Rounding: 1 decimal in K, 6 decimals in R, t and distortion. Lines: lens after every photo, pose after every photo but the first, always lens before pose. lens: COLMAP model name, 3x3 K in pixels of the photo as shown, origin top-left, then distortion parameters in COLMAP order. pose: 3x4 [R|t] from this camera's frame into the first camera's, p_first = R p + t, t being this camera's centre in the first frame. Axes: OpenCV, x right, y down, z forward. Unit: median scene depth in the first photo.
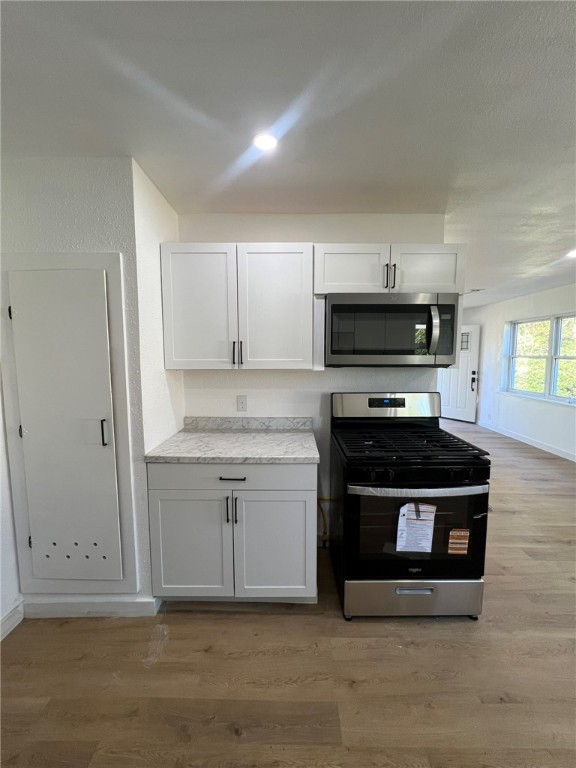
lens RADIAL K [[307.2, 0, 290.8], [0, 307.2, 383.2], [0, 0, 1]] dist [-0.001471, -0.000198]
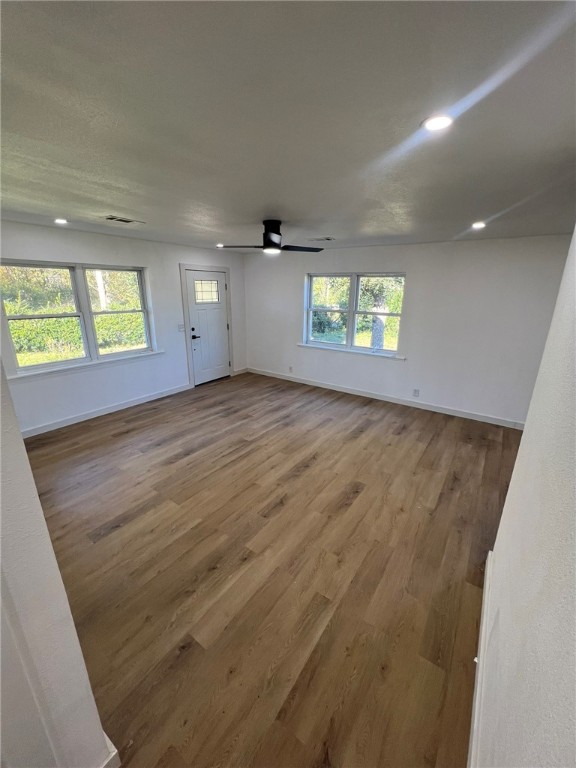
lens RADIAL K [[306.5, 0, 290.8], [0, 306.5, 381.8], [0, 0, 1]] dist [-0.000838, 0.000343]
pose [[0.559182, -0.231275, 0.796133, -0.512258], [0.062108, 0.969289, 0.237954, -0.271656], [-0.826715, -0.083614, 0.556373, 1.236333]]
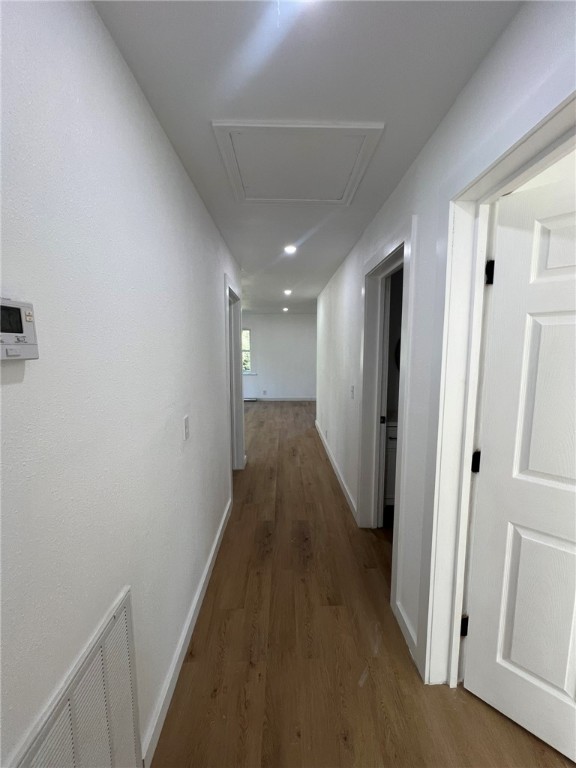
lens RADIAL K [[306.5, 0, 290.8], [0, 306.5, 381.8], [0, 0, 1]] dist [-0.000838, 0.000343]
pose [[-0.035444, -0.113090, 0.992952, -2.278517], [0.094743, 0.988721, 0.115990, -0.164618], [-0.994871, 0.098187, -0.024330, 1.475457]]
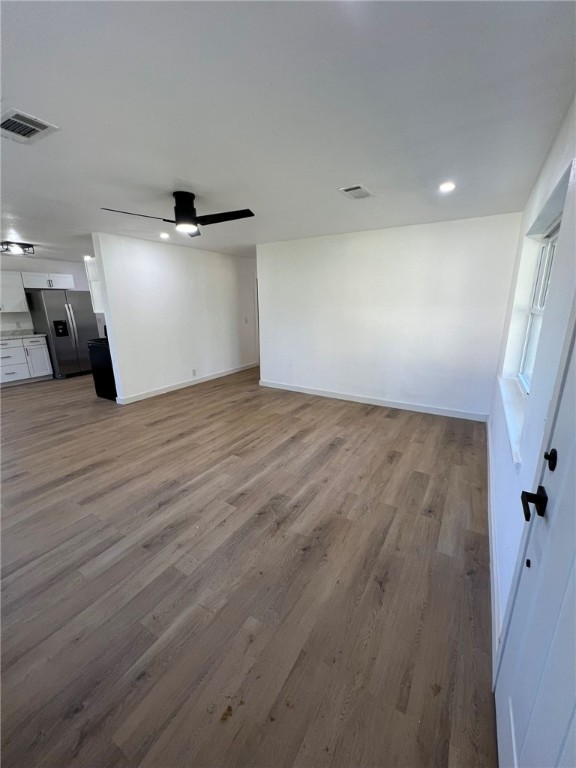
lens RADIAL K [[306.5, 0, 290.8], [0, 306.5, 381.8], [0, 0, 1]] dist [-0.000838, 0.000343]
pose [[-0.510928, 0.226687, -0.829196, 1.727667], [-0.070556, 0.950290, 0.303267, -0.342289], [0.856723, 0.213452, -0.469535, 3.286643]]
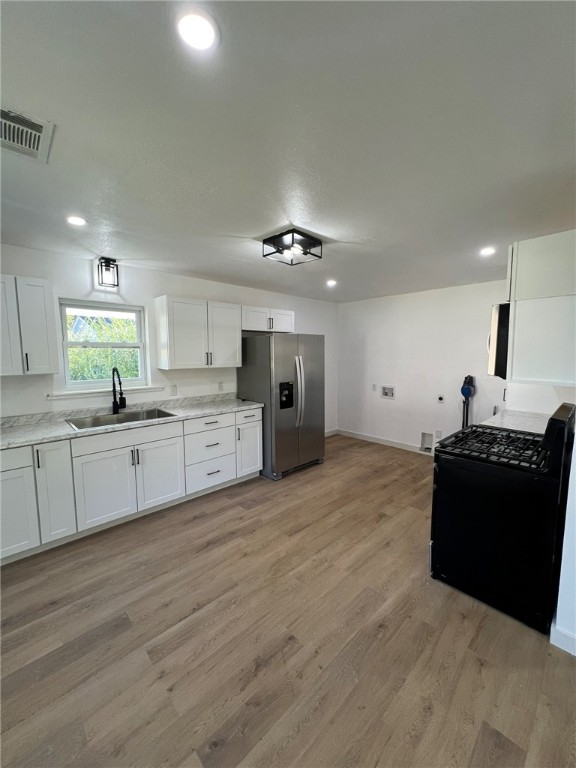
lens RADIAL K [[306.5, 0, 290.8], [0, 306.5, 381.8], [0, 0, 1]] dist [-0.000838, 0.000343]
pose [[-0.714665, 0.072676, -0.695681, 1.492652], [-0.063325, 0.983781, 0.167827, -0.147856], [0.696595, 0.163994, -0.698471, 1.096861]]
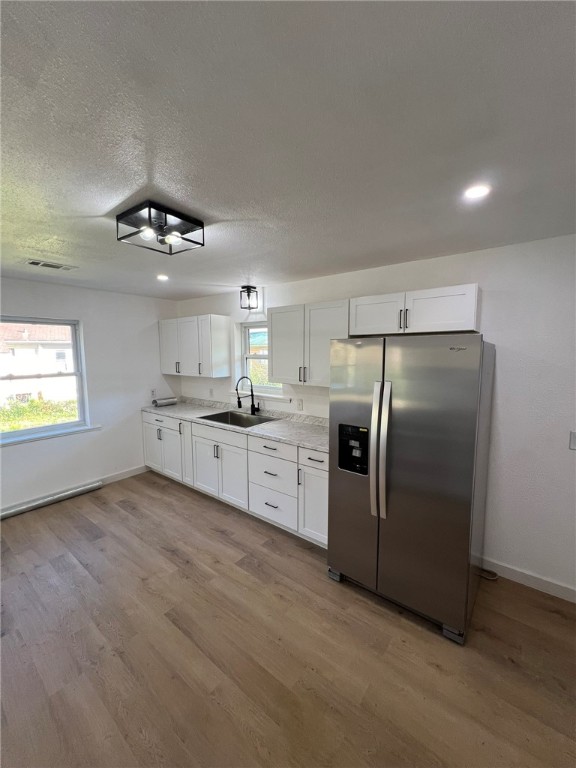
lens RADIAL K [[306.5, 0, 290.8], [0, 306.5, 381.8], [0, 0, 1]] dist [-0.000838, 0.000343]
pose [[-0.797460, -0.053771, 0.600970, -0.163354], [0.061896, 0.983476, 0.170128, -0.168289], [-0.600188, 0.172868, -0.780955, 0.713022]]
